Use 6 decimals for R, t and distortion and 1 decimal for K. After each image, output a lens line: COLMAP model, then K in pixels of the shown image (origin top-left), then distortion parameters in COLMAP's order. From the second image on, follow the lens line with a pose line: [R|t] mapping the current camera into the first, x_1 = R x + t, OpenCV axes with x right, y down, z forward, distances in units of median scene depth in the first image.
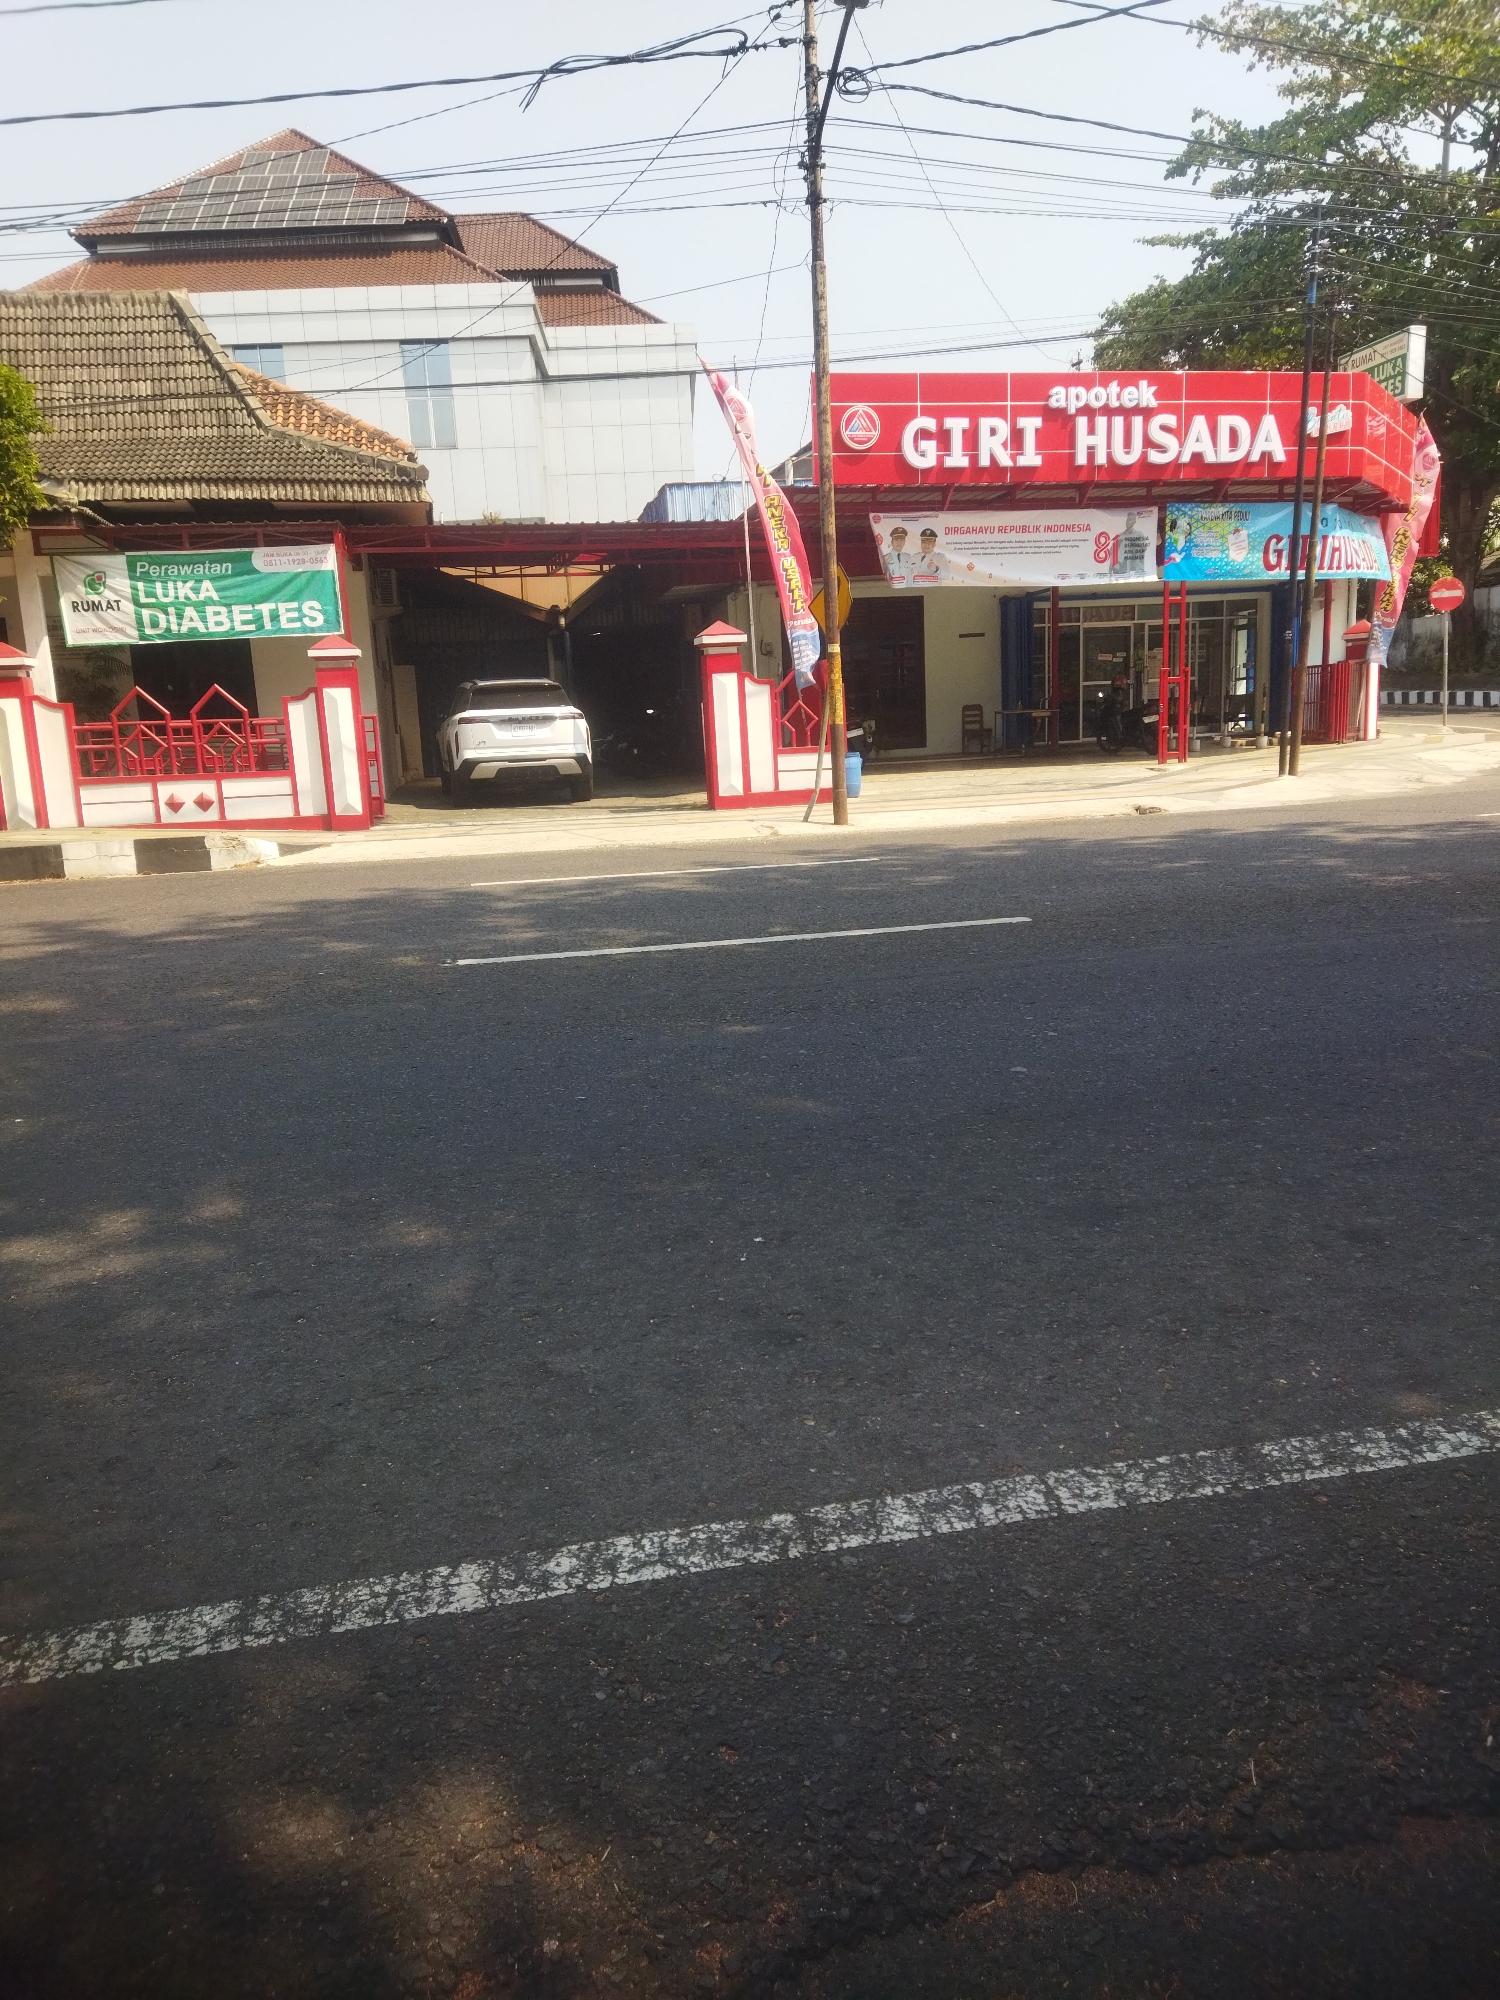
lens RADIAL K [[1551.2, 0, 790.9], [0, 1551.2, 999.3], [0, 0, 1]] dist [0.141476, -0.232313]
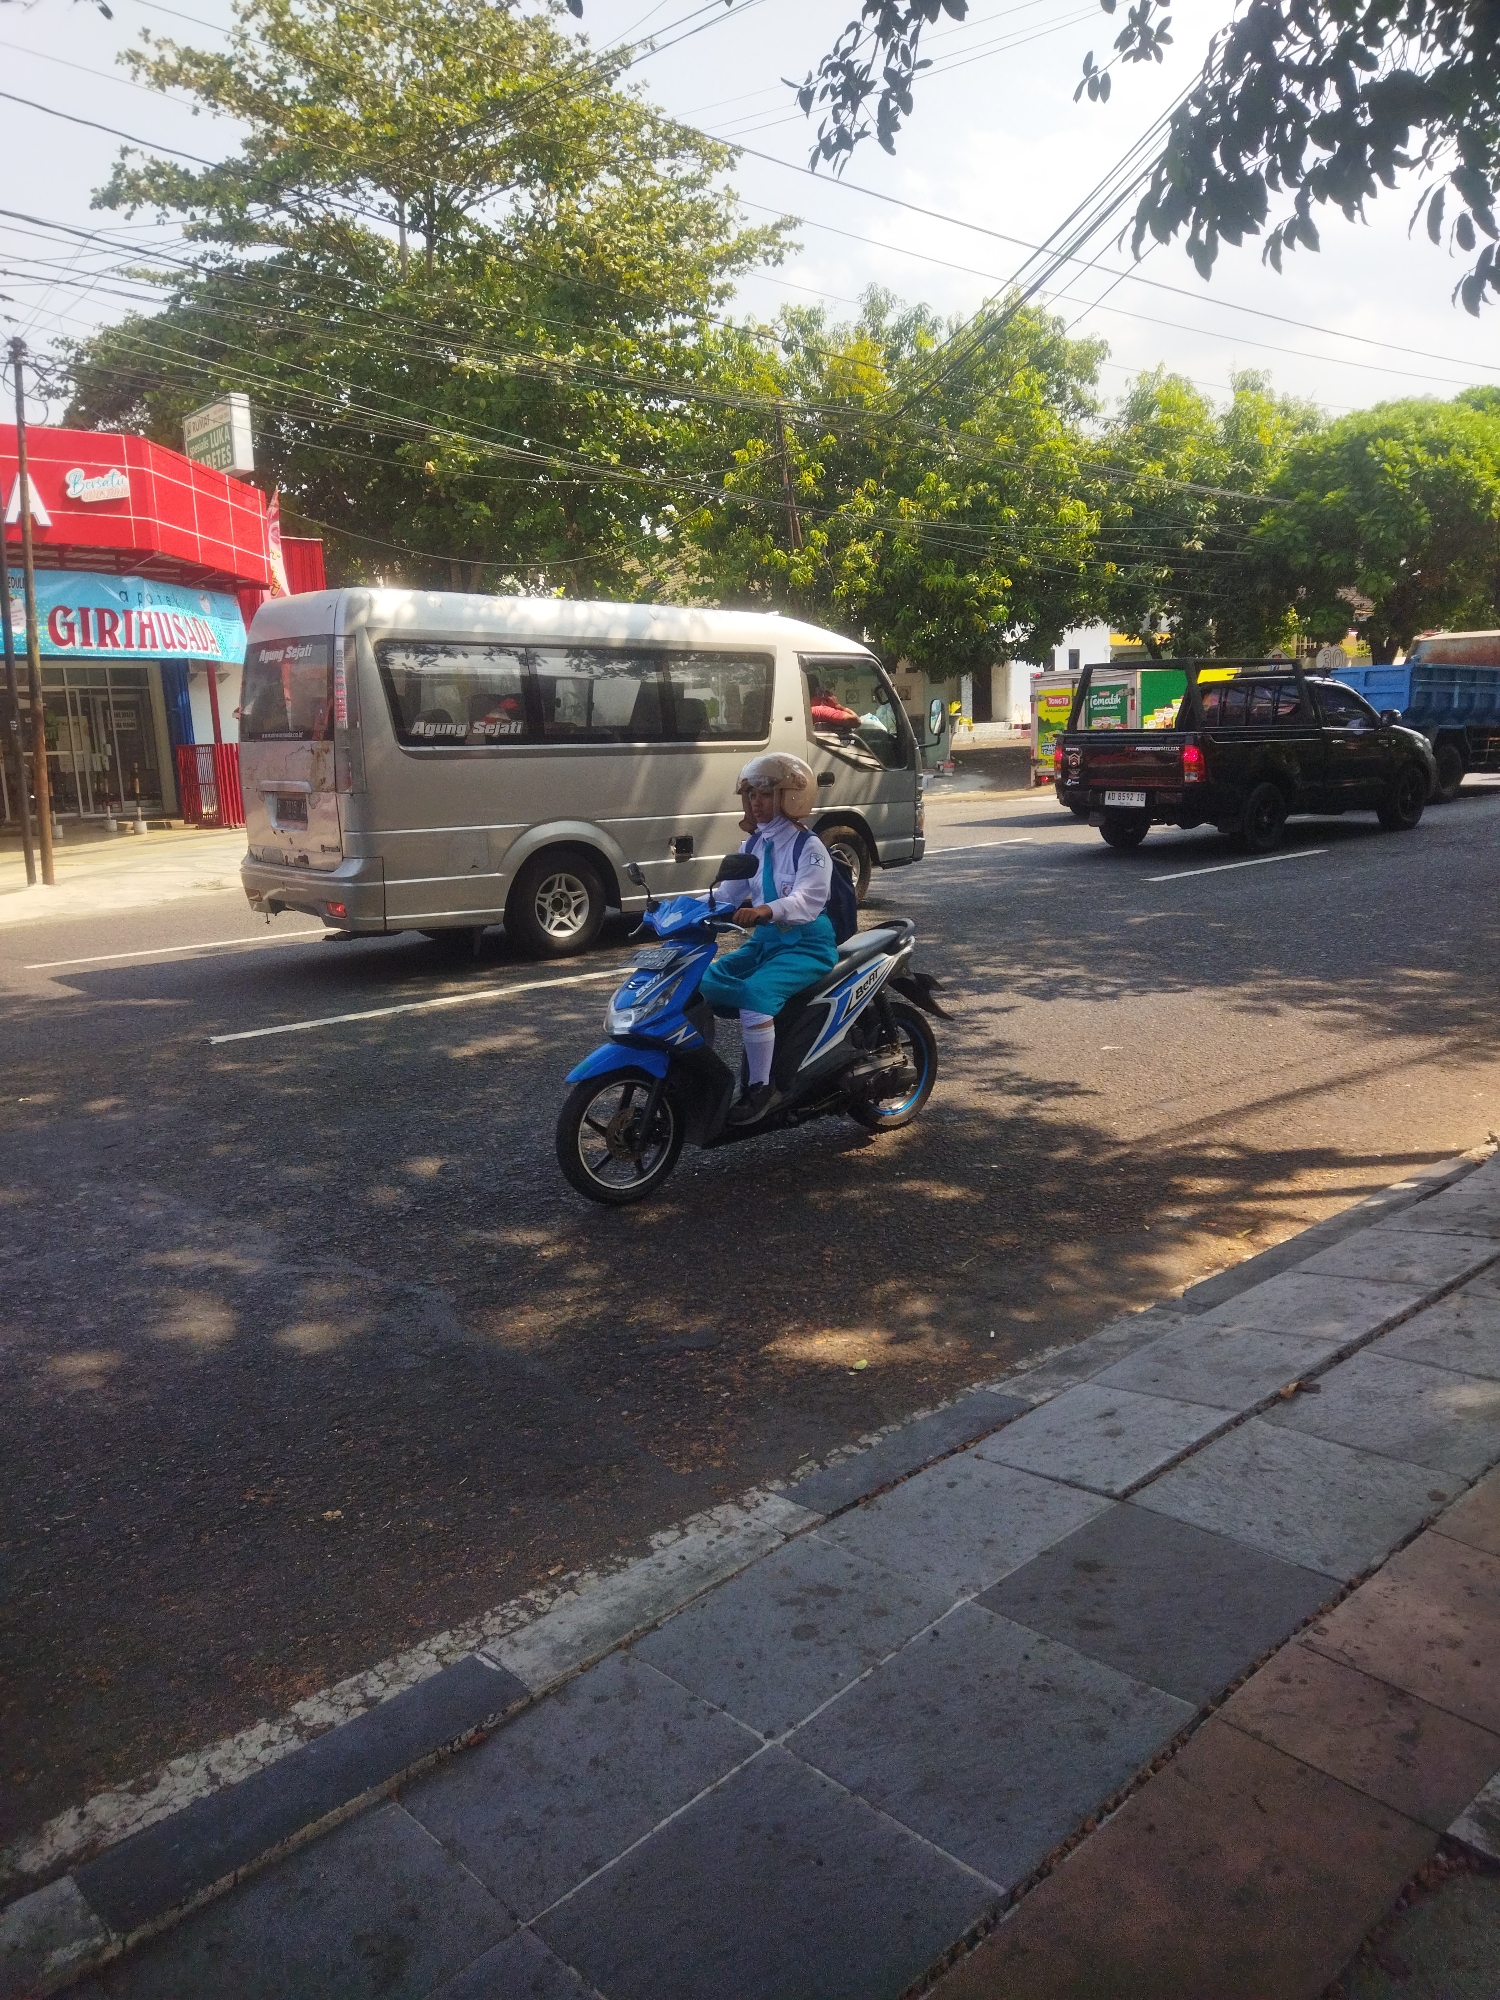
lens RADIAL K [[1551.2, 0, 790.9], [0, 1551.2, 999.3], [0, 0, 1]] dist [0.141476, -0.232313]
pose [[0.875841, -0.062659, 0.478516, 0.235141], [0.075415, 0.997124, -0.007466, -0.036705], [-0.476672, 0.042626, 0.878047, 0.030062]]
